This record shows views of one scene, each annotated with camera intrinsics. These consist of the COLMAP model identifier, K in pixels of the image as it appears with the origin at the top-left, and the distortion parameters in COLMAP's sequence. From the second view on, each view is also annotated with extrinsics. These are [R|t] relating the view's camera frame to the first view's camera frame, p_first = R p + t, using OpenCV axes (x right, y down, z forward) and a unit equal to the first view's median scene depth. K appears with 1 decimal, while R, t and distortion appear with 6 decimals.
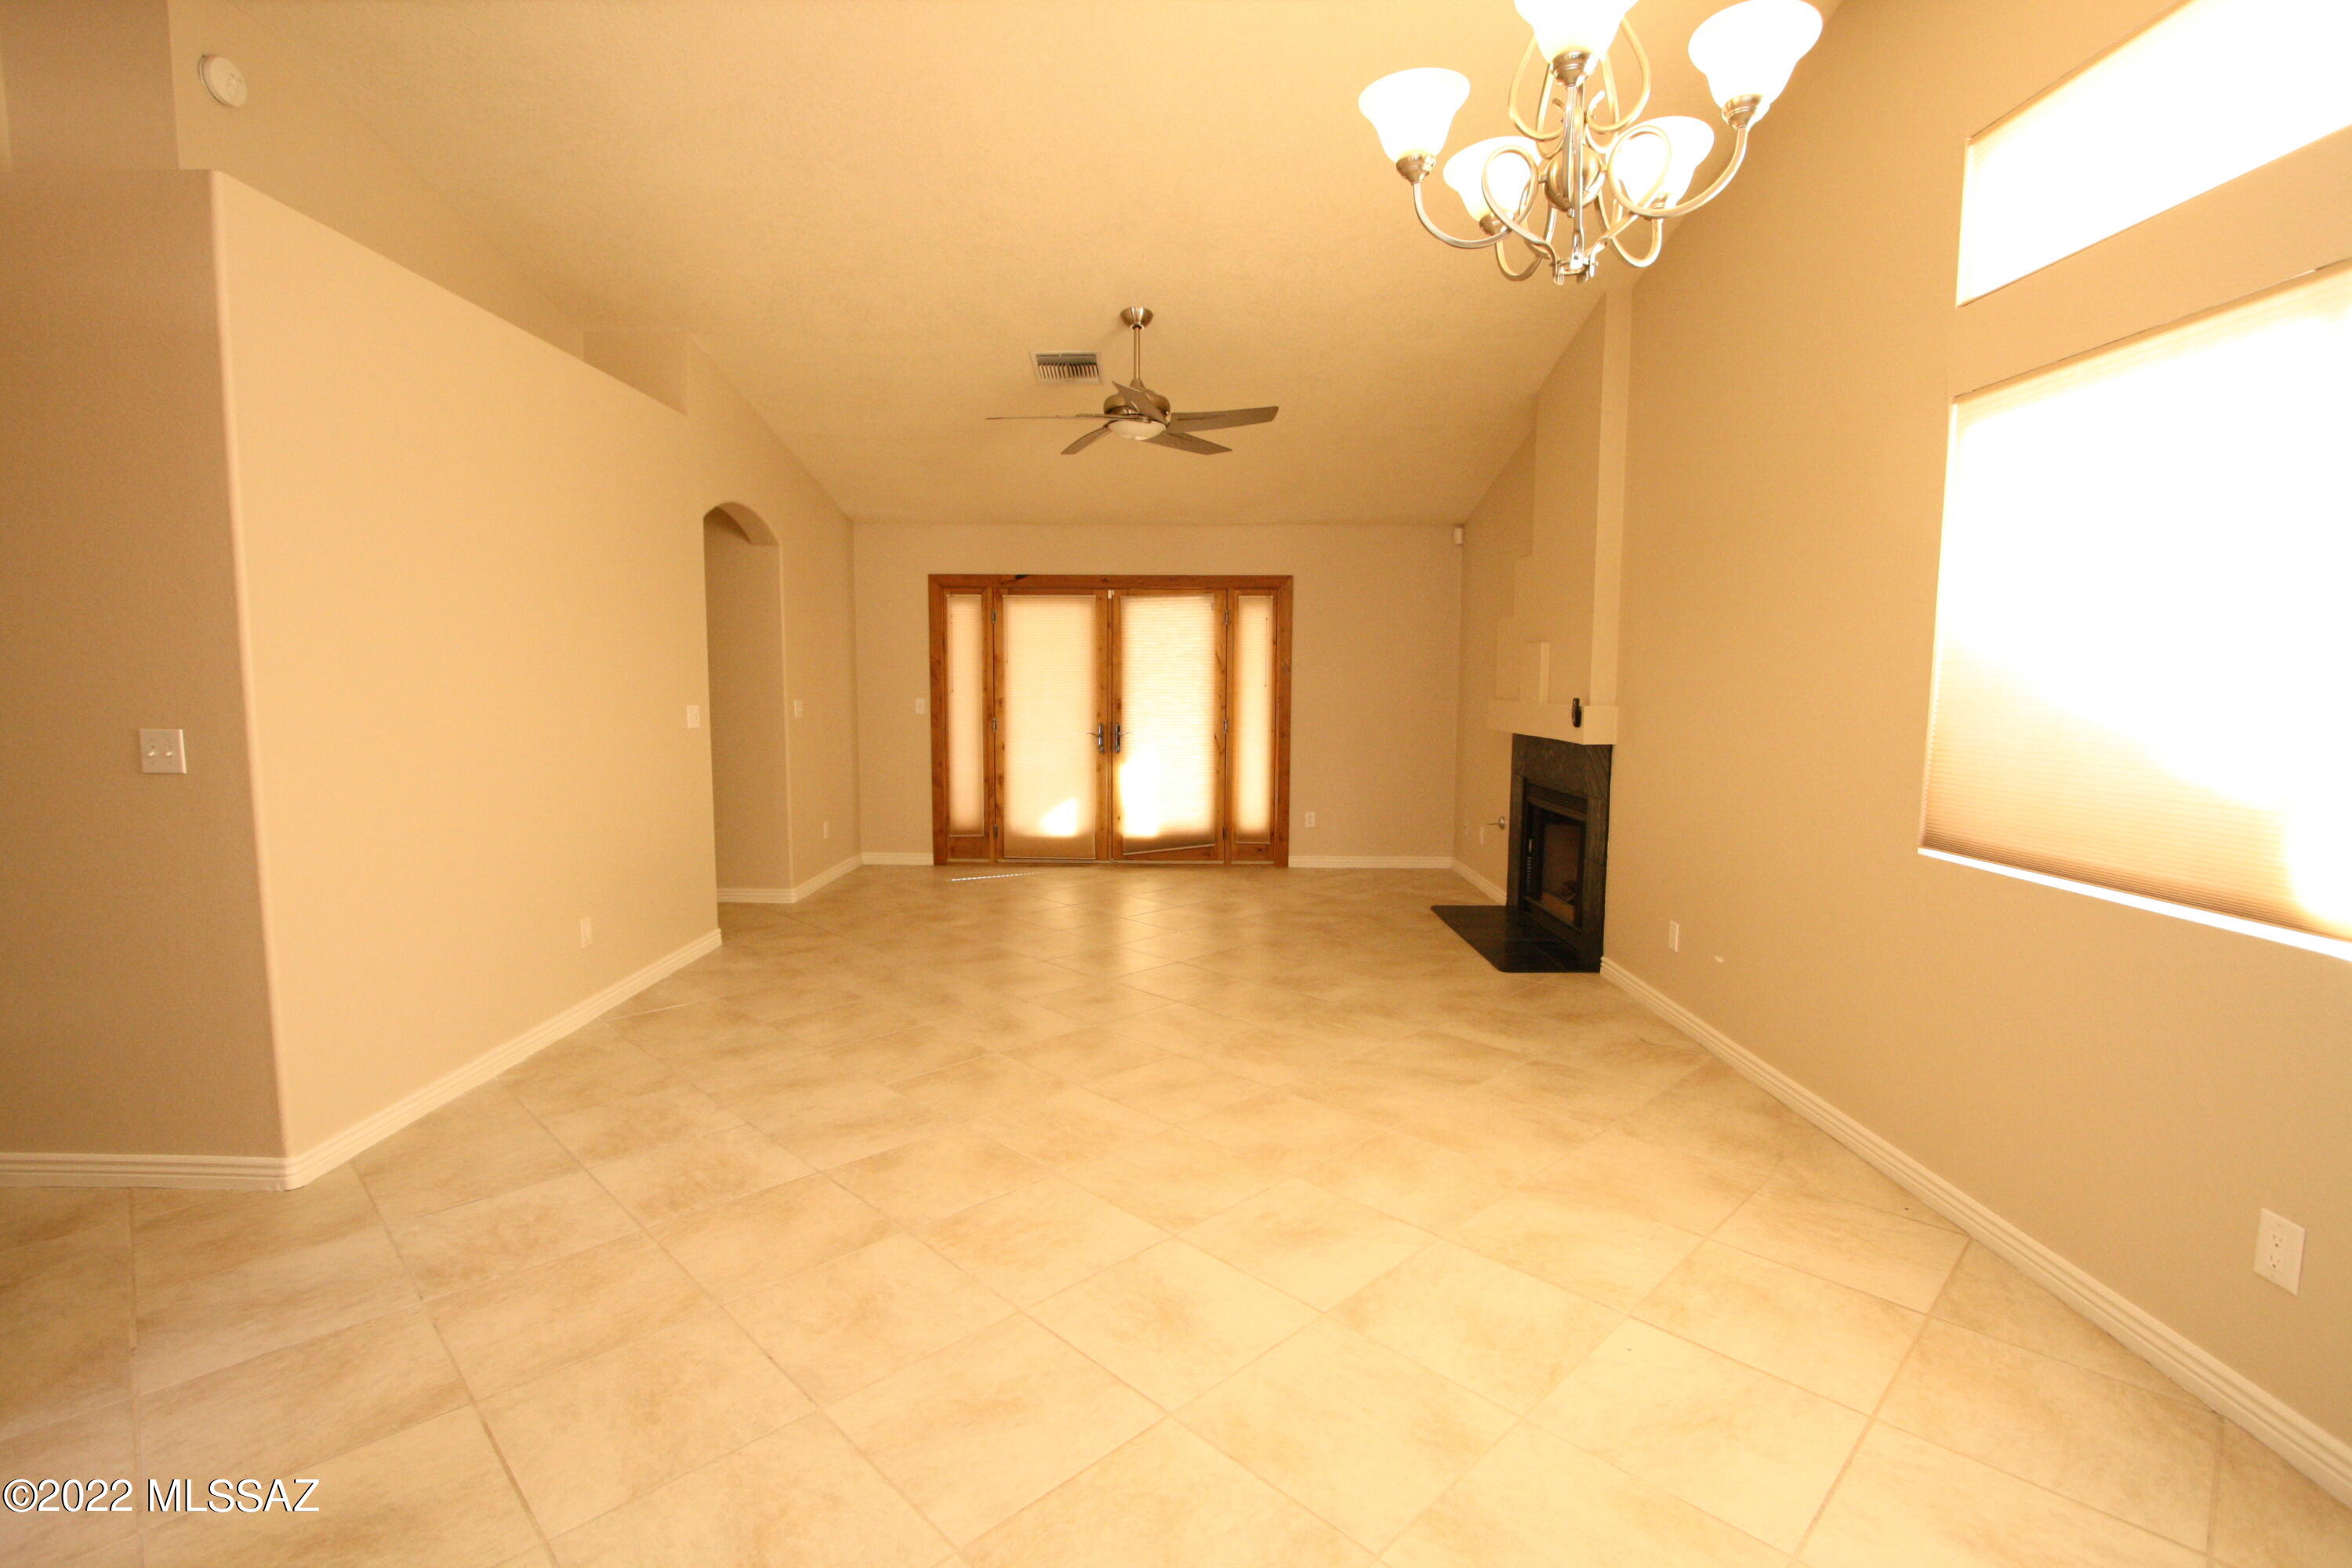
lens RADIAL K [[1096.4, 0, 1172.5], [0, 1096.4, 789.9], [0, 0, 1]] dist [-0.014030, 0.000921]
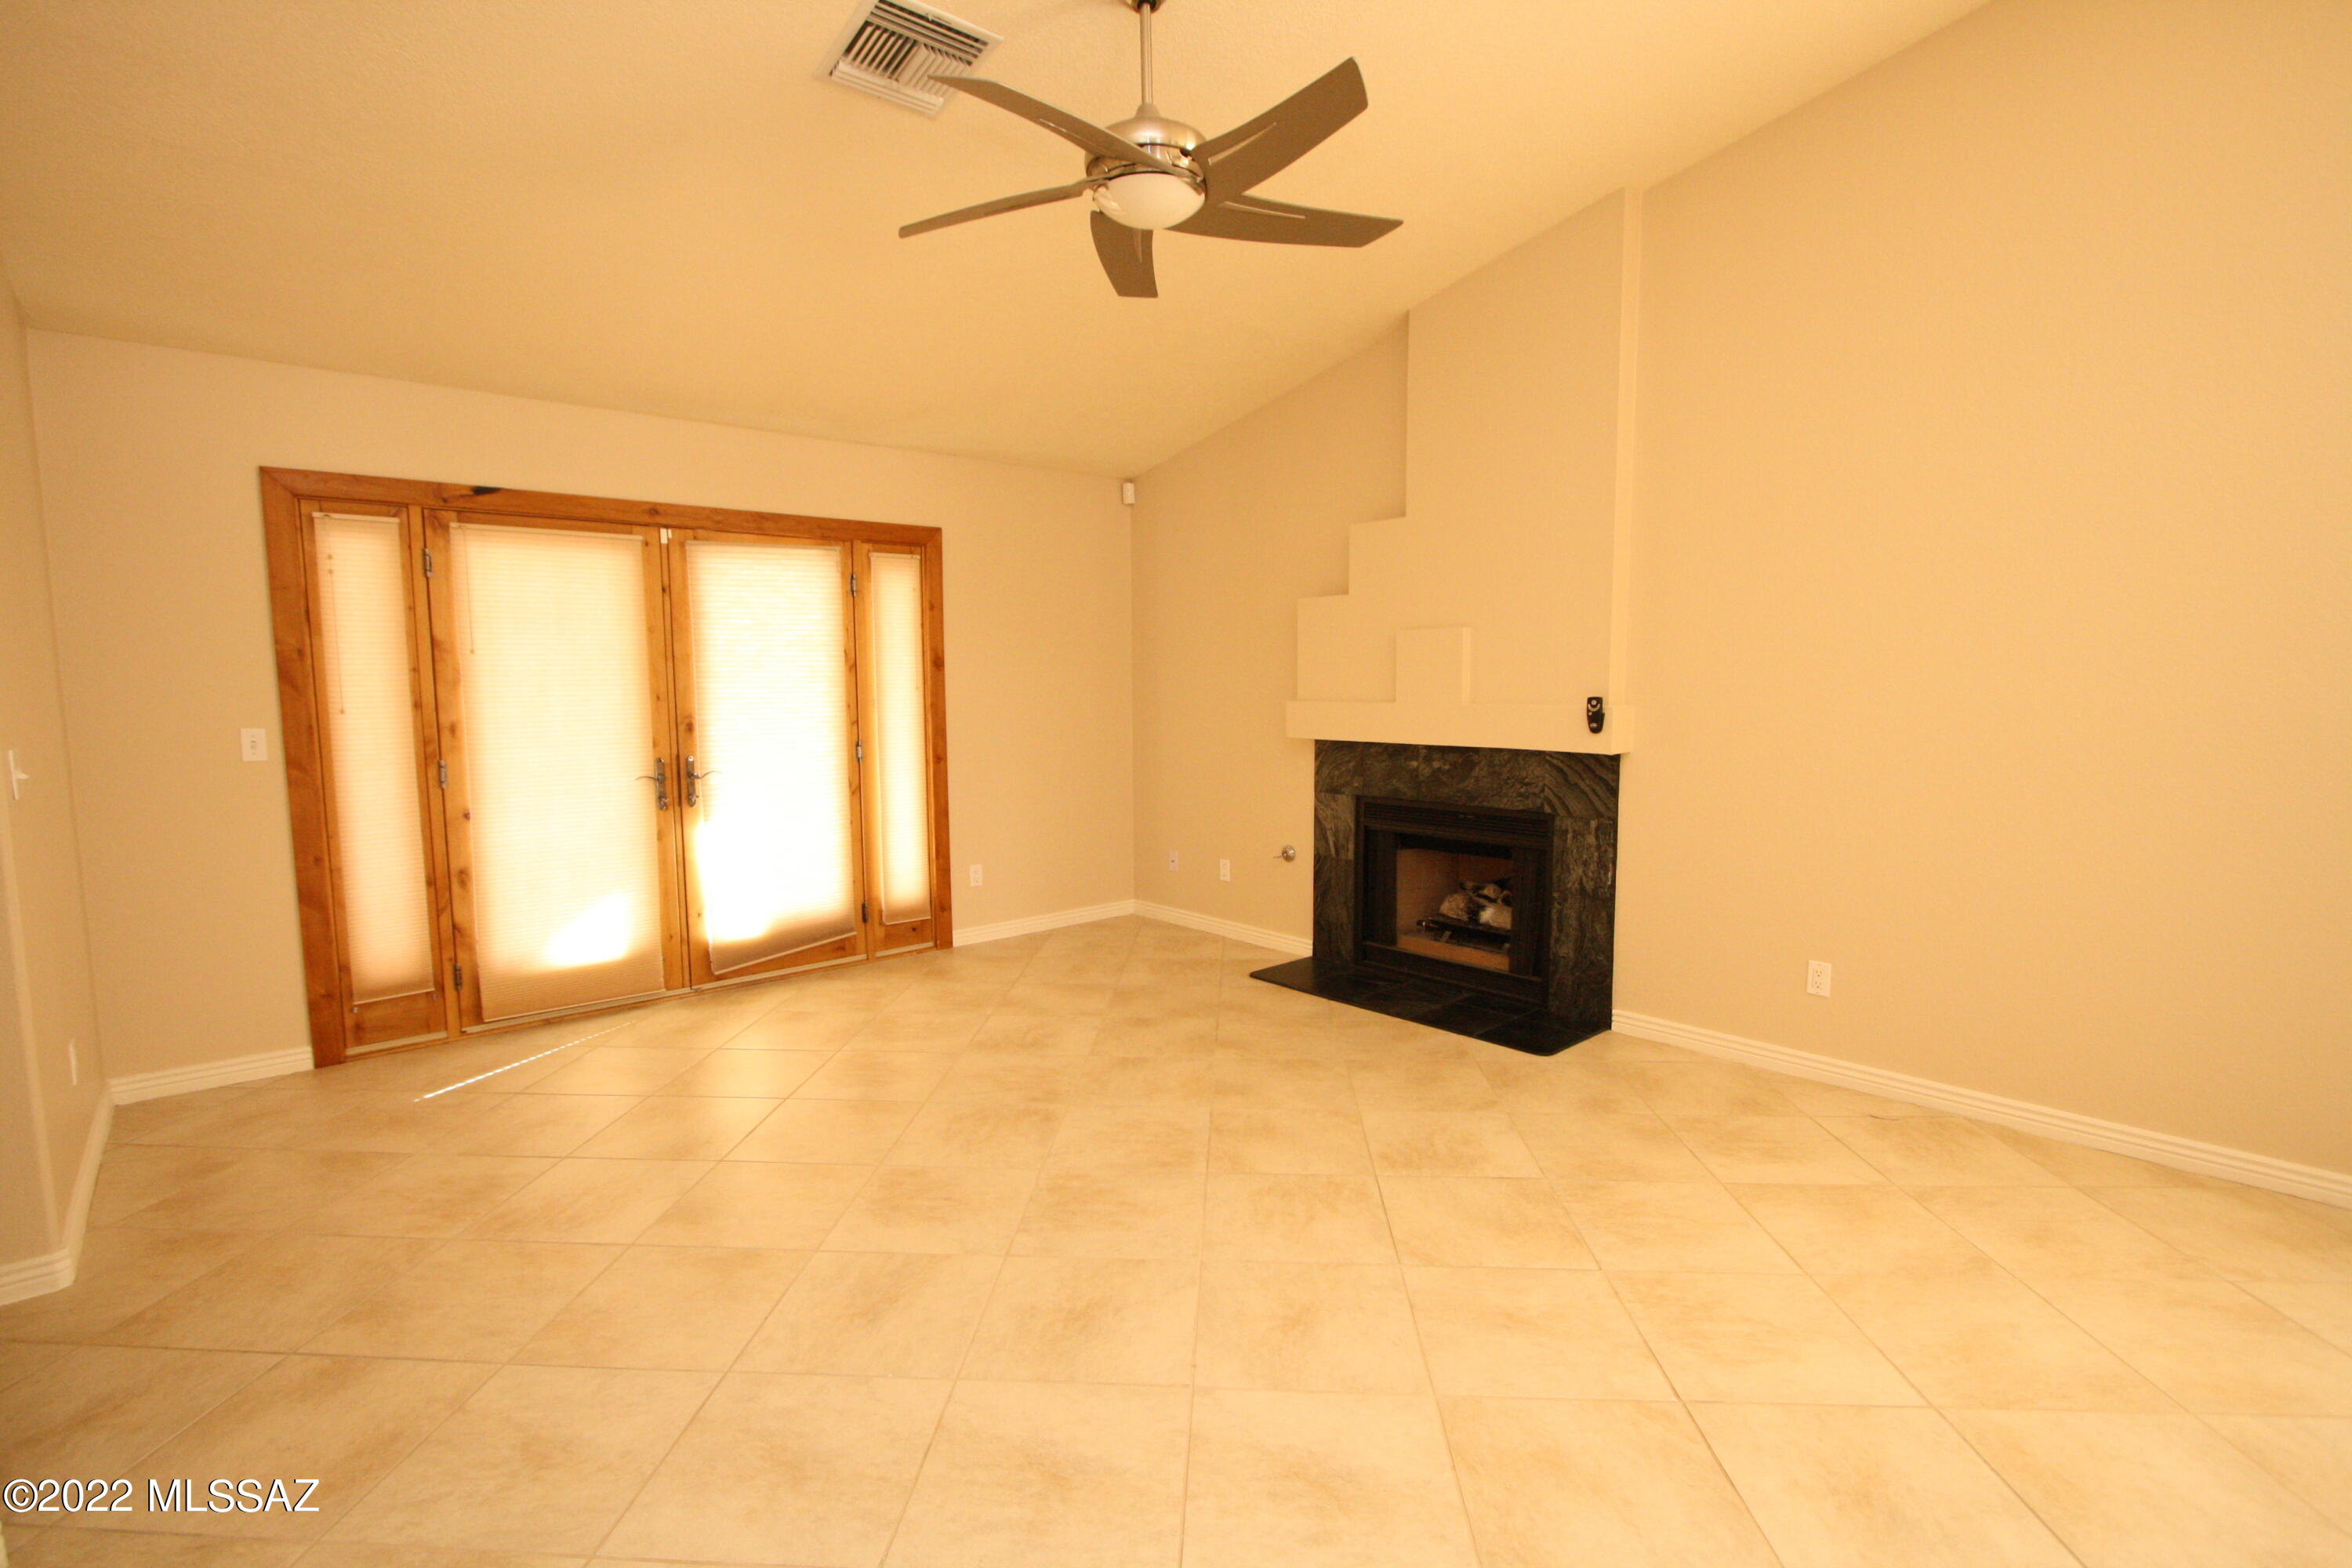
lens RADIAL K [[1096.4, 0, 1172.5], [0, 1096.4, 789.9], [0, 0, 1]] dist [-0.014030, 0.000921]
pose [[0.744435, -0.078985, 0.663007, -0.248872], [0.077738, 0.996478, 0.031426, -0.041213], [-0.663154, 0.028146, 0.747954, 0.387923]]
